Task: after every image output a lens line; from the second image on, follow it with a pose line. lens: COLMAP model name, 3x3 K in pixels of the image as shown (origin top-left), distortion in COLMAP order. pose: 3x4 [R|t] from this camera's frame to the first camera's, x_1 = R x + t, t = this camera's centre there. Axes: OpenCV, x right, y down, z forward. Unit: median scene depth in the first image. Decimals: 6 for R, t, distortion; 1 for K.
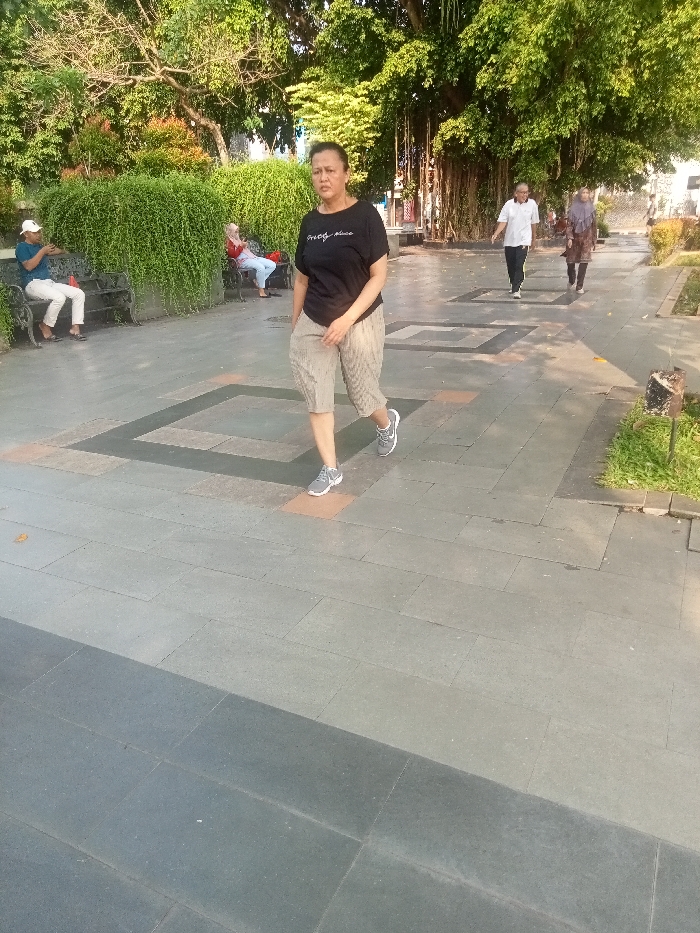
lens RADIAL K [[684.4, 0, 345.1], [0, 684.4, 464.5], [0, 0, 1]] dist [0.021417, -0.004465]
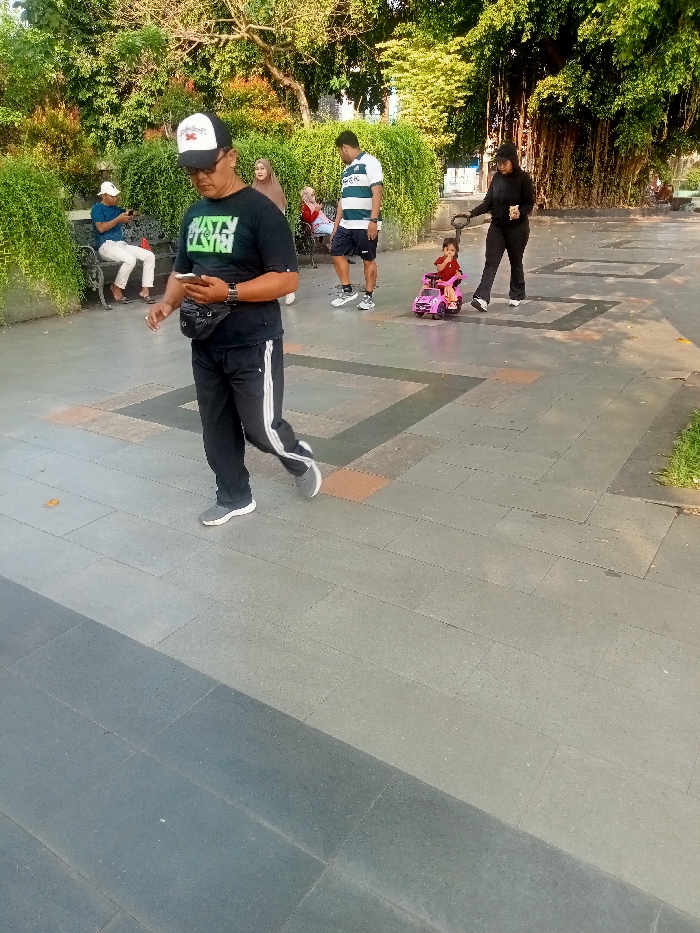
lens RADIAL K [[684.4, 0, 346.0], [0, 684.4, 463.7], [0, 0, 1]] dist [0.021417, -0.004465]
pose [[0.992347, 0.055378, -0.110367, 0.029205], [-0.050460, 0.997626, 0.046863, -0.008352], [0.112700, -0.040936, 0.992785, 0.024413]]
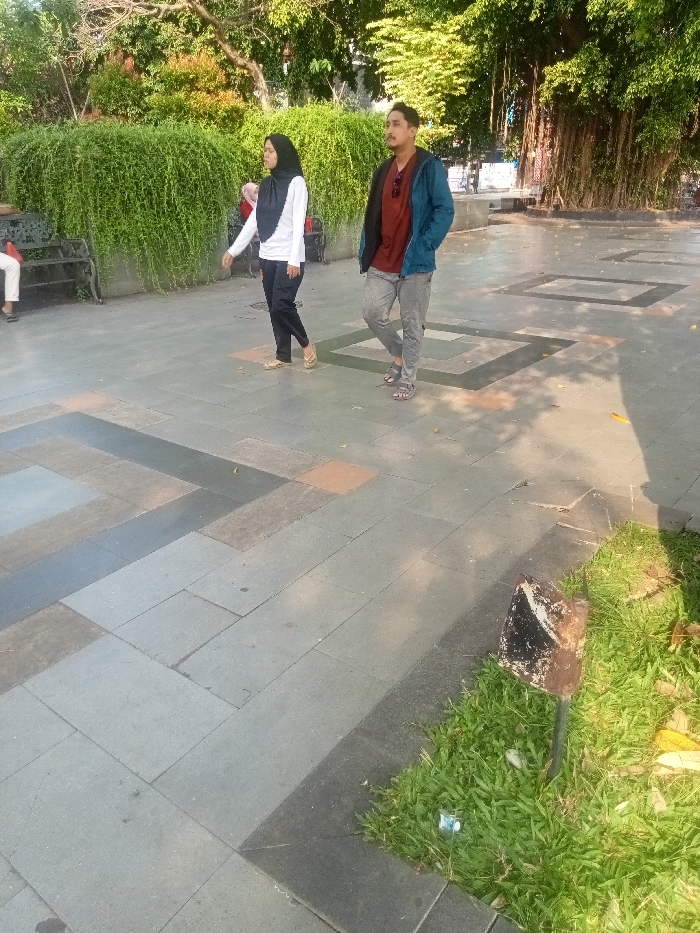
lens RADIAL K [[684.4, 0, 351.2], [0, 684.4, 463.0], [0, 0, 1]] dist [0.021417, -0.004465]
pose [[0.982658, 0.094291, -0.159665, 0.204535], [-0.085964, 0.994591, 0.058298, -0.112925], [0.164298, -0.043561, 0.985448, 0.284529]]
